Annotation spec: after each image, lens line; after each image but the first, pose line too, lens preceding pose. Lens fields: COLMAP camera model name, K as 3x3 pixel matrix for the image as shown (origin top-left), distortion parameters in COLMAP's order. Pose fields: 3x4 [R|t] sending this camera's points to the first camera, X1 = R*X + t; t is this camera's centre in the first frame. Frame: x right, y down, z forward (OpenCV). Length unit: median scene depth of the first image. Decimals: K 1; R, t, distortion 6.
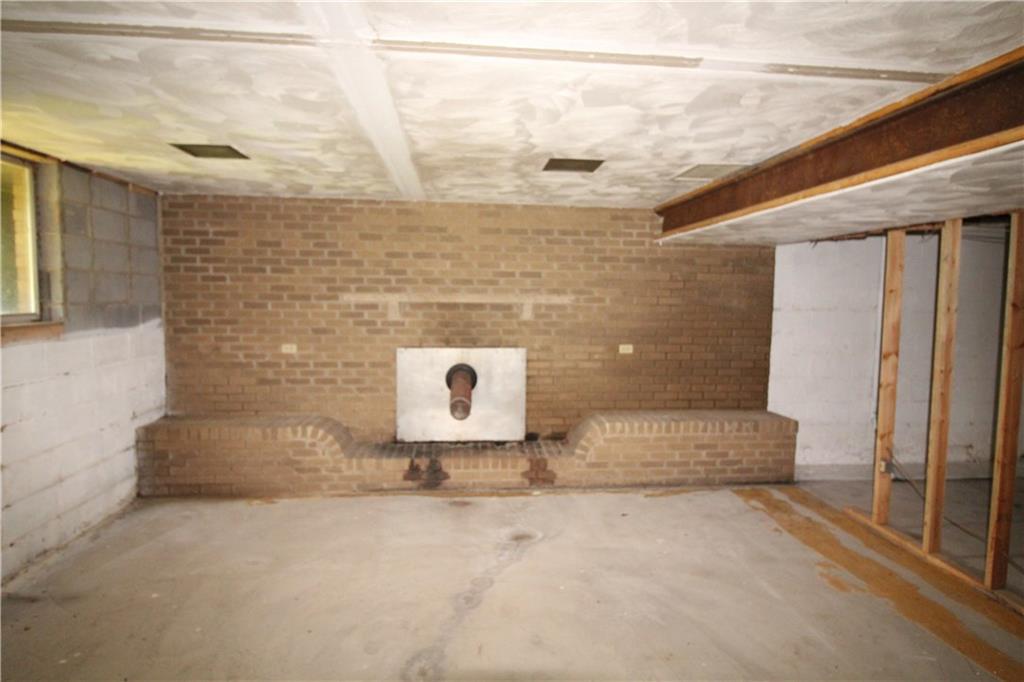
lens RADIAL K [[561.6, 0, 509.1], [0, 561.6, 336.7], [0, 0, 1]] dist [-0.001958, -0.009020]
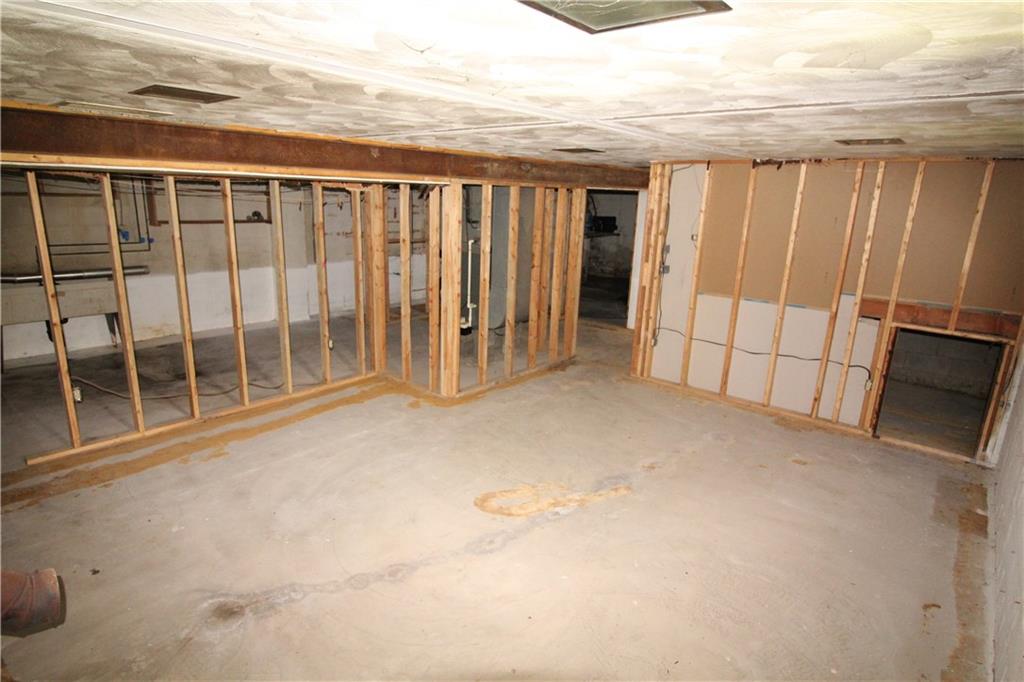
lens RADIAL K [[561.6, 0, 509.2], [0, 561.6, 339.0], [0, 0, 1]] dist [-0.001958, -0.009020]
pose [[-0.702214, -0.214995, 0.678729, -0.521189], [0.008602, 0.950685, 0.310040, -0.163876], [-0.711914, 0.223553, -0.665735, 0.903288]]
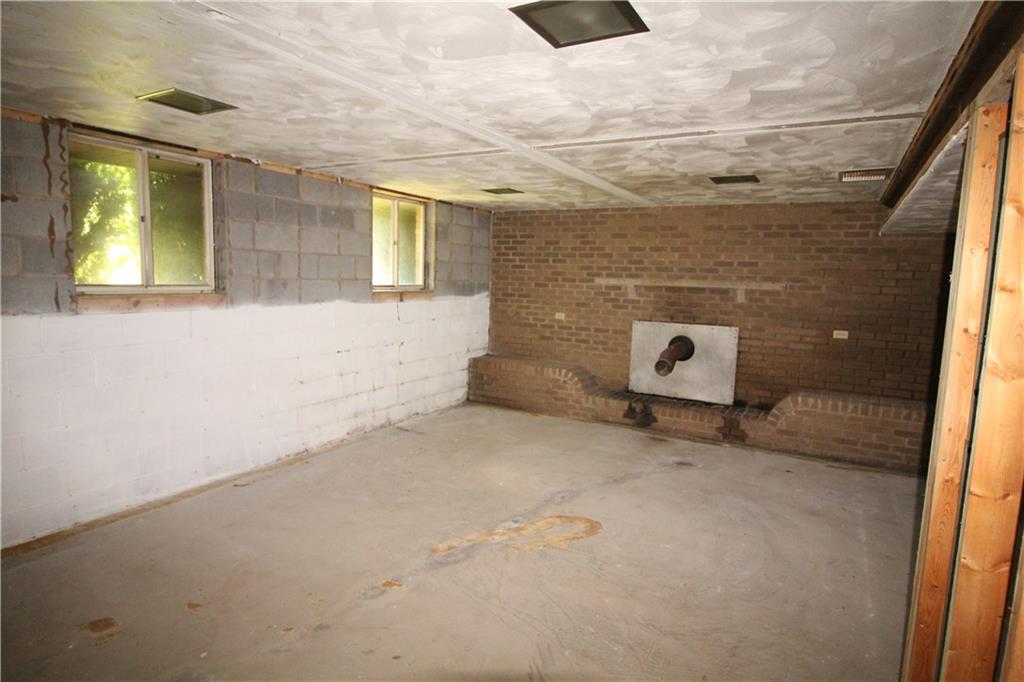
lens RADIAL K [[561.6, 0, 504.4], [0, 561.6, 341.9], [0, 0, 1]] dist [-0.001958, -0.009020]
pose [[0.813611, 0.081003, -0.575739, 0.328602], [-0.063018, 0.996699, 0.051175, 0.023229], [0.577984, -0.005355, 0.816031, -0.255114]]
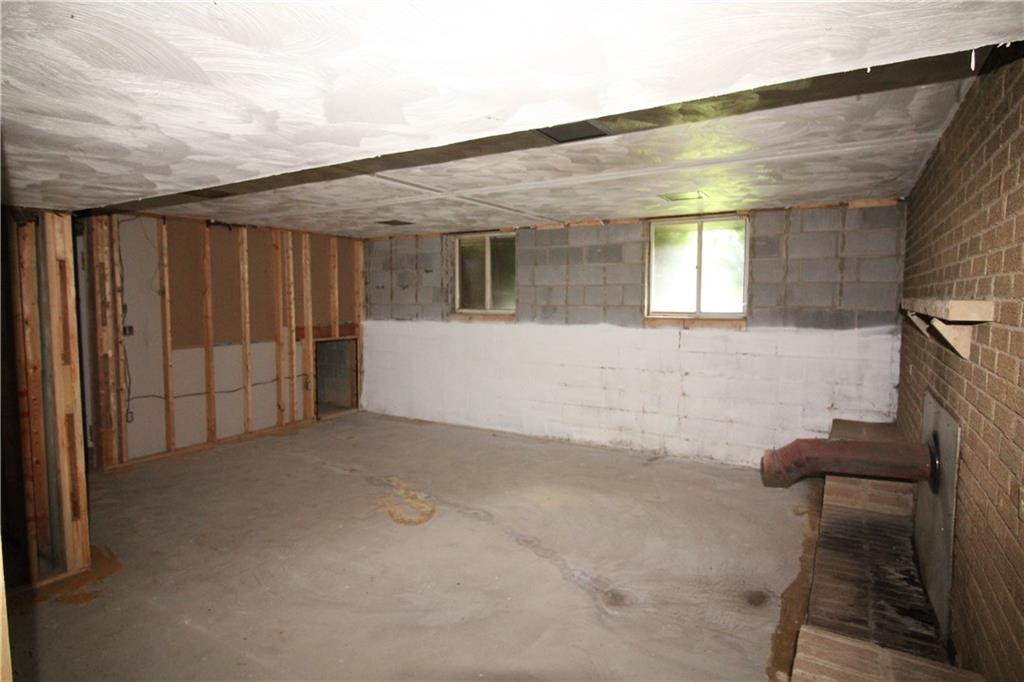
lens RADIAL K [[561.6, 0, 506.9], [0, 561.6, 337.0], [0, 0, 1]] dist [-0.001958, -0.009020]
pose [[-0.597066, 0.044636, -0.800949, 0.586676], [-0.067453, 0.992121, 0.105573, -0.070661], [0.799351, 0.117060, -0.589351, 1.030455]]
